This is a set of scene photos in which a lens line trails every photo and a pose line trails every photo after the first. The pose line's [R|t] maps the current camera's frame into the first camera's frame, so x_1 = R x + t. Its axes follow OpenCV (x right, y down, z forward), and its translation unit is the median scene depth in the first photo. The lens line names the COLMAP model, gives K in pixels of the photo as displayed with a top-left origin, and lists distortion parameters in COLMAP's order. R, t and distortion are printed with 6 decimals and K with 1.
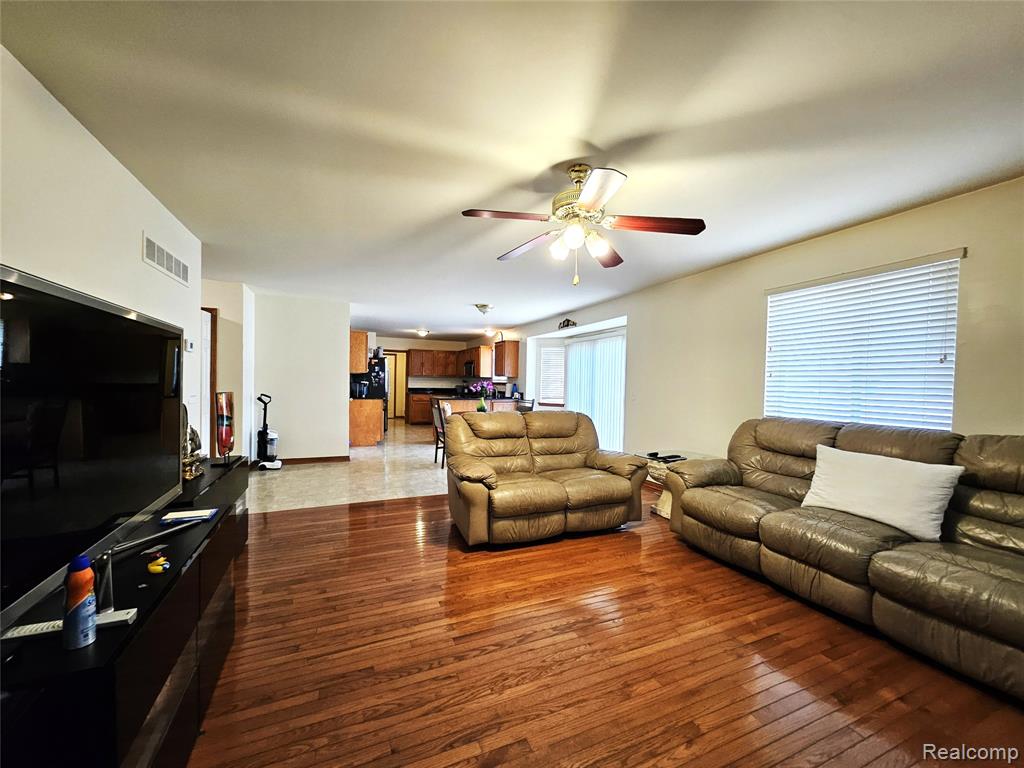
lens RADIAL K [[409.7, 0, 512.7], [0, 409.7, 392.7], [0, 0, 1]] dist [0.000756, 0.000193]
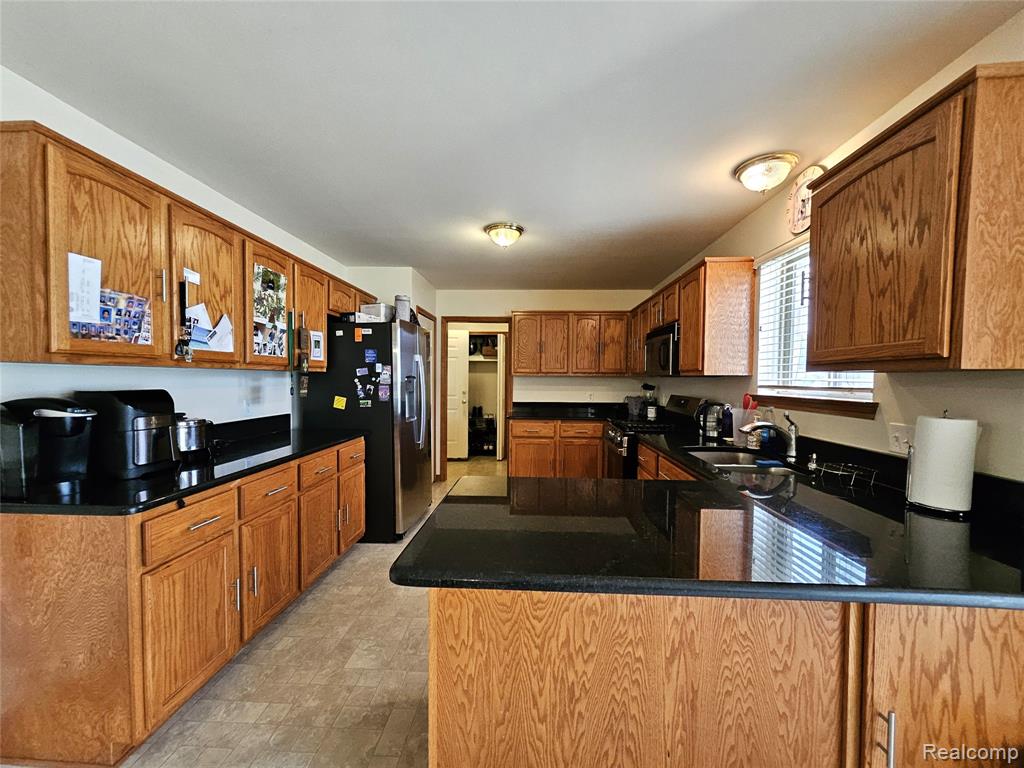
lens RADIAL K [[409.7, 0, 512.7], [0, 409.7, 392.7], [0, 0, 1]] dist [0.000756, 0.000193]
pose [[0.900592, 0.003540, -0.434651, -0.085745], [-0.002347, 0.999992, 0.003282, -0.031269], [0.434659, -0.001935, 0.900593, 0.799927]]
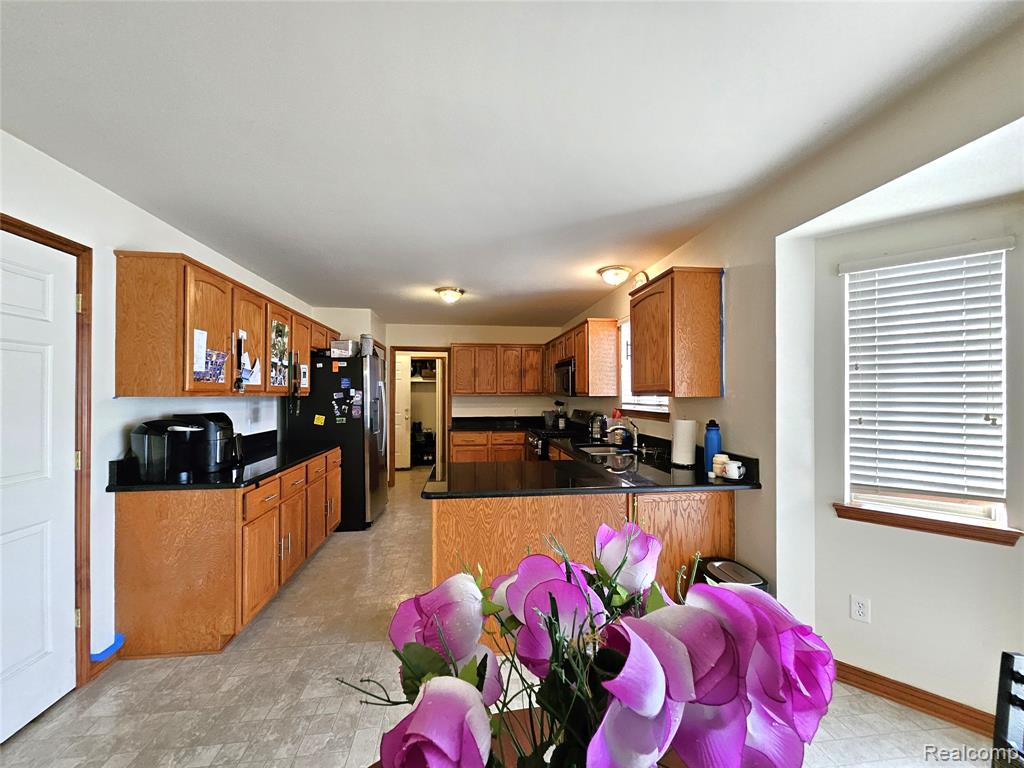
lens RADIAL K [[409.7, 0, 512.7], [0, 409.7, 392.7], [0, 0, 1]] dist [0.000756, 0.000193]
pose [[0.962910, -0.021497, -0.268964, -0.049231], [0.013018, 0.999362, -0.033272, -0.033466], [0.269507, 0.028537, 0.962575, 0.677079]]
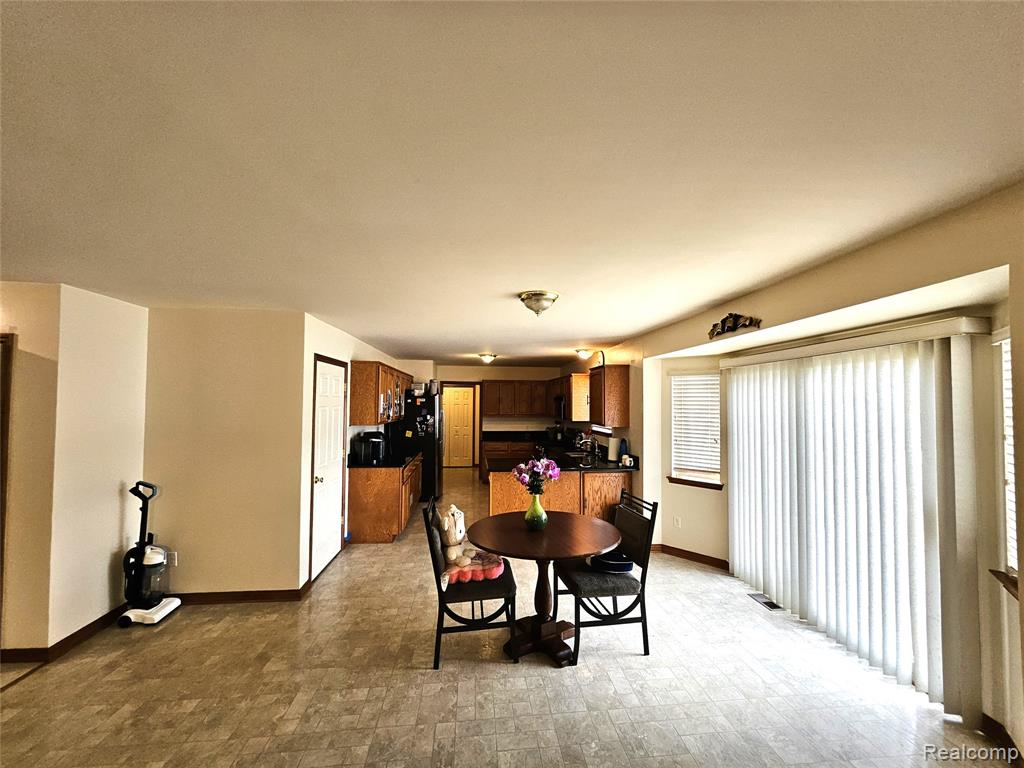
lens RADIAL K [[409.7, 0, 512.7], [0, 409.7, 392.7], [0, 0, 1]] dist [0.000756, 0.000193]
pose [[0.955392, -0.019437, -0.294699, 0.026636], [0.003591, 0.998523, -0.054214, -0.055125], [0.295318, 0.050738, 0.954051, 0.392787]]
